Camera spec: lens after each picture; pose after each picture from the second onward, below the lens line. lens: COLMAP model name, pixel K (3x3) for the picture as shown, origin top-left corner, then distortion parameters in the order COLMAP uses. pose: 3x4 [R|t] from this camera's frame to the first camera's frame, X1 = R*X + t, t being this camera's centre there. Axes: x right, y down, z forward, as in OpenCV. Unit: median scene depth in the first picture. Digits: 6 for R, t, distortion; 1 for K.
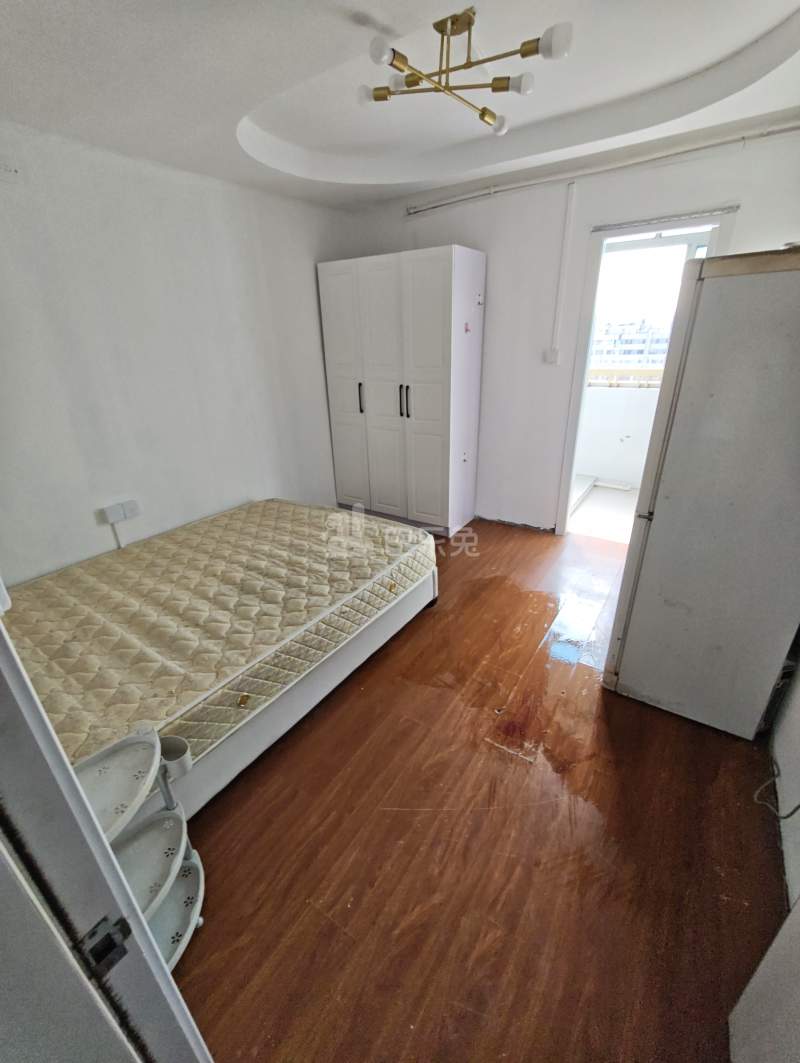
lens RADIAL K [[447.9, 0, 395.2], [0, 447.9, 537.3], [0, 0, 1]] dist [-0.001705, -0.000677]
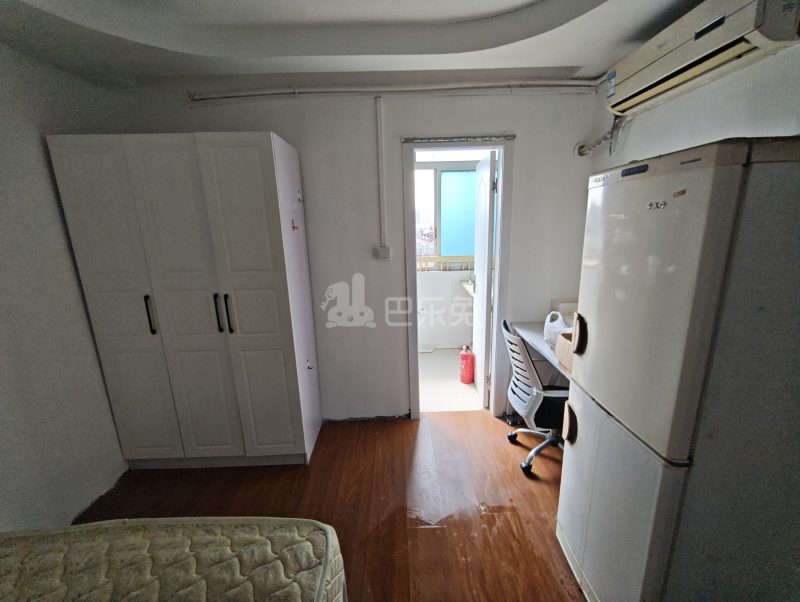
lens RADIAL K [[337.1, 0, 402.7], [0, 337.1, 303.8], [0, 0, 1]] dist [-0.001705, -0.000677]
pose [[0.816760, -0.123511, 0.563602, -0.053689], [0.238197, 0.961873, -0.134399, -0.176119], [-0.525514, 0.244020, 0.815040, 0.379239]]
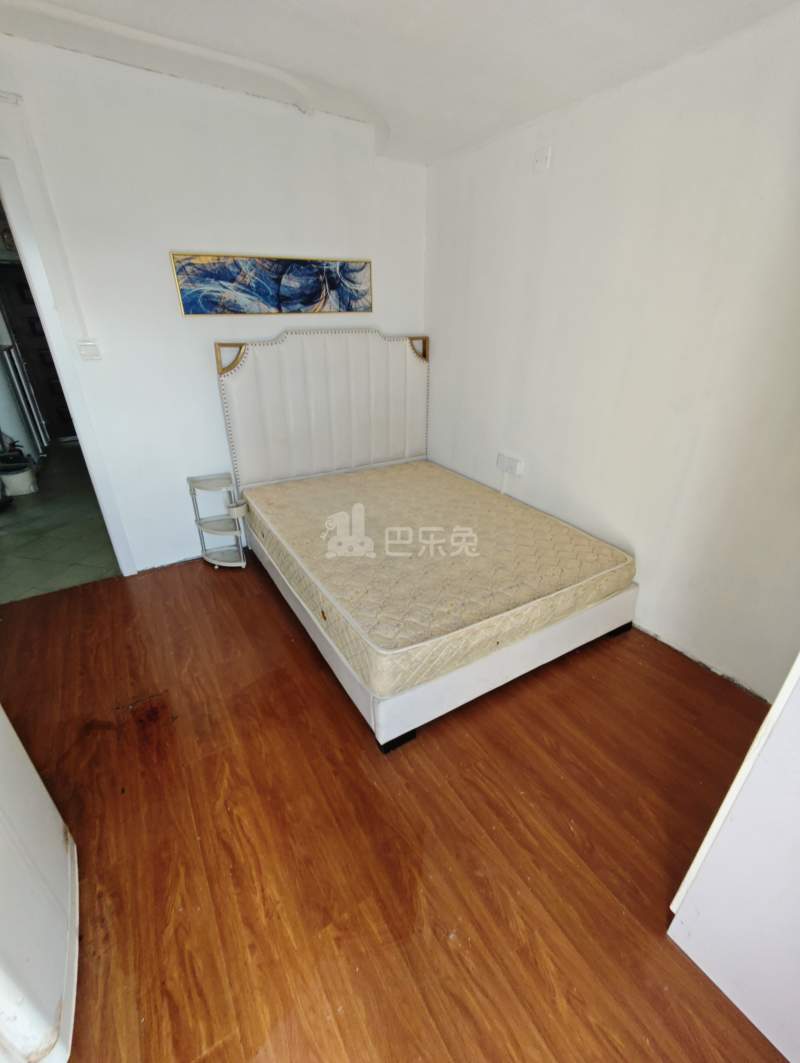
lens RADIAL K [[447.9, 0, 395.2], [0, 447.9, 537.3], [0, 0, 1]] dist [-0.001705, -0.000677]
pose [[-0.413244, 0.436291, -0.799299, 0.388608], [-0.360334, 0.727764, 0.583540, -0.379804], [0.836295, 0.529159, -0.143534, 0.810736]]
